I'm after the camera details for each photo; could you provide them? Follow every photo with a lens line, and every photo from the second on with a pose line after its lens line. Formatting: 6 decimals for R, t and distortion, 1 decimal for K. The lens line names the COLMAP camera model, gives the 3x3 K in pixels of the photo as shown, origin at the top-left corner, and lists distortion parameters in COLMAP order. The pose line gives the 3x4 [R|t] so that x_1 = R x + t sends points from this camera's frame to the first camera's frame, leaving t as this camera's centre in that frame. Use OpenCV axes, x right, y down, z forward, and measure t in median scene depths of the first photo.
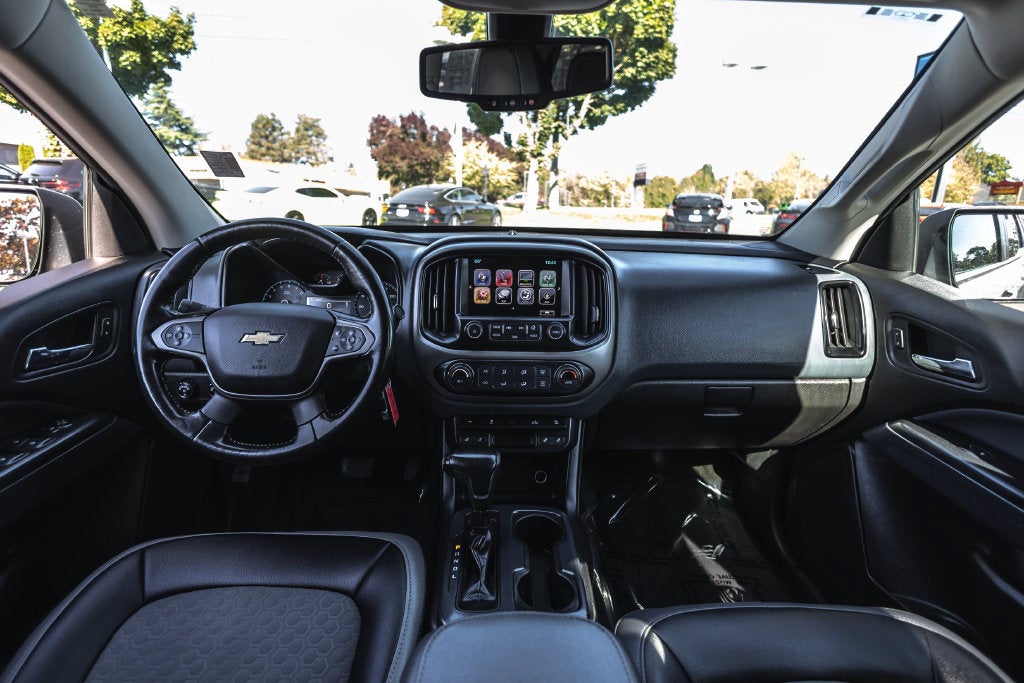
lens RADIAL K [[503.1, 0, 508.5], [0, 503.1, 338.1], [0, 0, 1]] dist [0.018368, -0.001822]
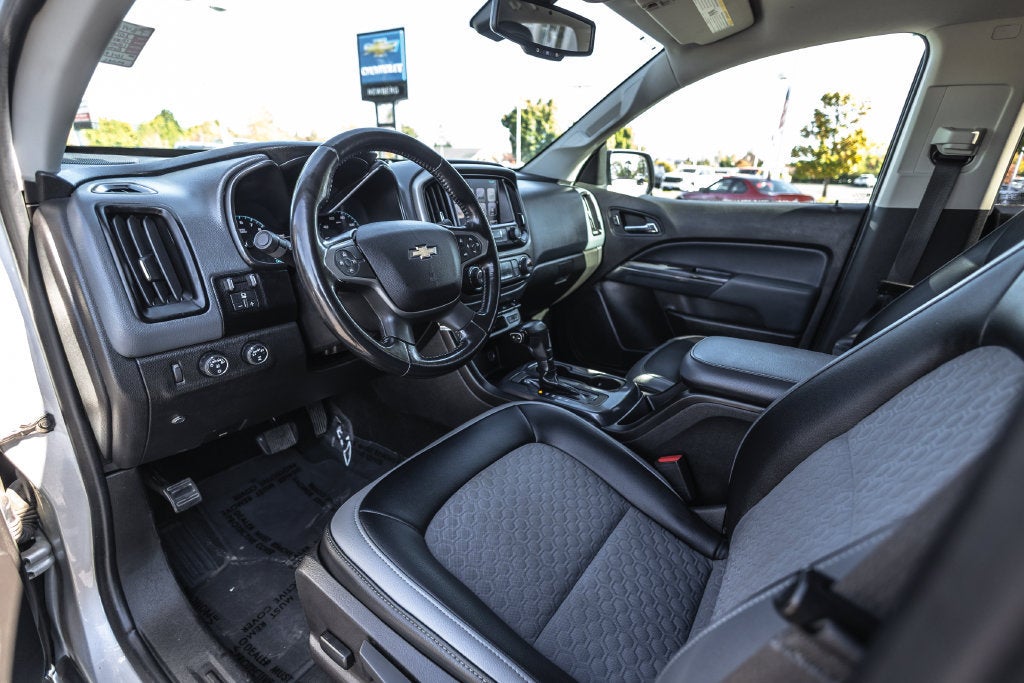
lens RADIAL K [[484.1, 0, 515.7], [0, 484.1, 350.0], [0, 0, 1]] dist [0.022024, -0.007615]
pose [[0.573289, -0.281081, 0.769631, -0.896029], [0.192940, 0.959213, 0.206601, 0.016916], [-0.796312, 0.030051, 0.604139, 0.209121]]
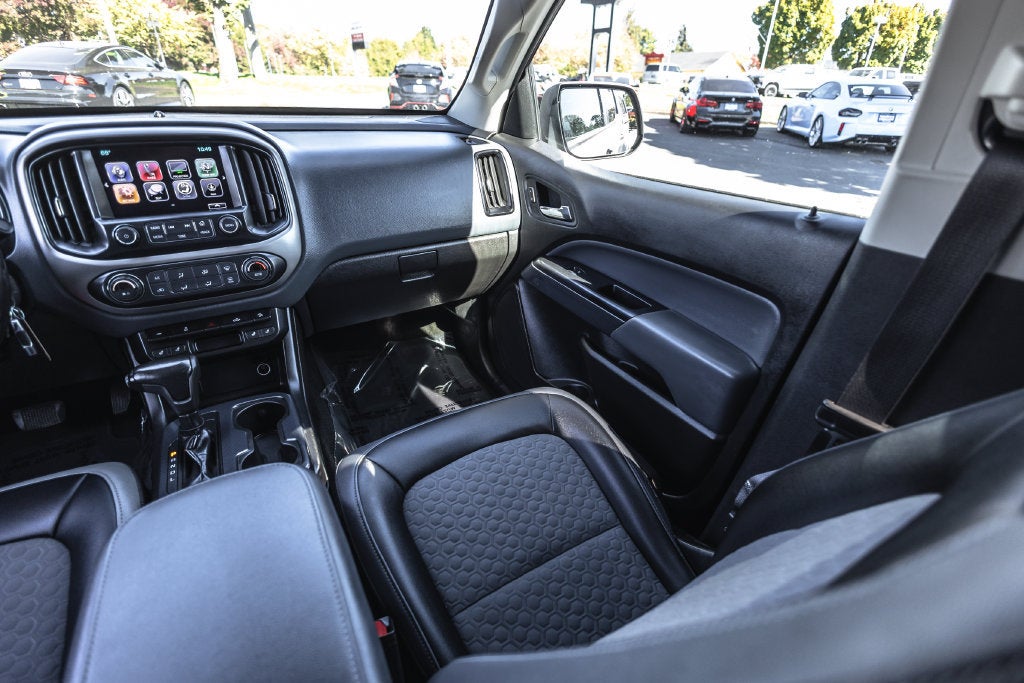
lens RADIAL K [[484.1, 0, 518.5], [0, 484.1, 343.0], [0, 0, 1]] dist [0.022024, -0.007615]
pose [[0.872177, -0.239197, 0.426722, 0.112556], [0.126950, 0.953090, 0.274778, 0.015142], [-0.472431, -0.185482, 0.861630, -0.109746]]
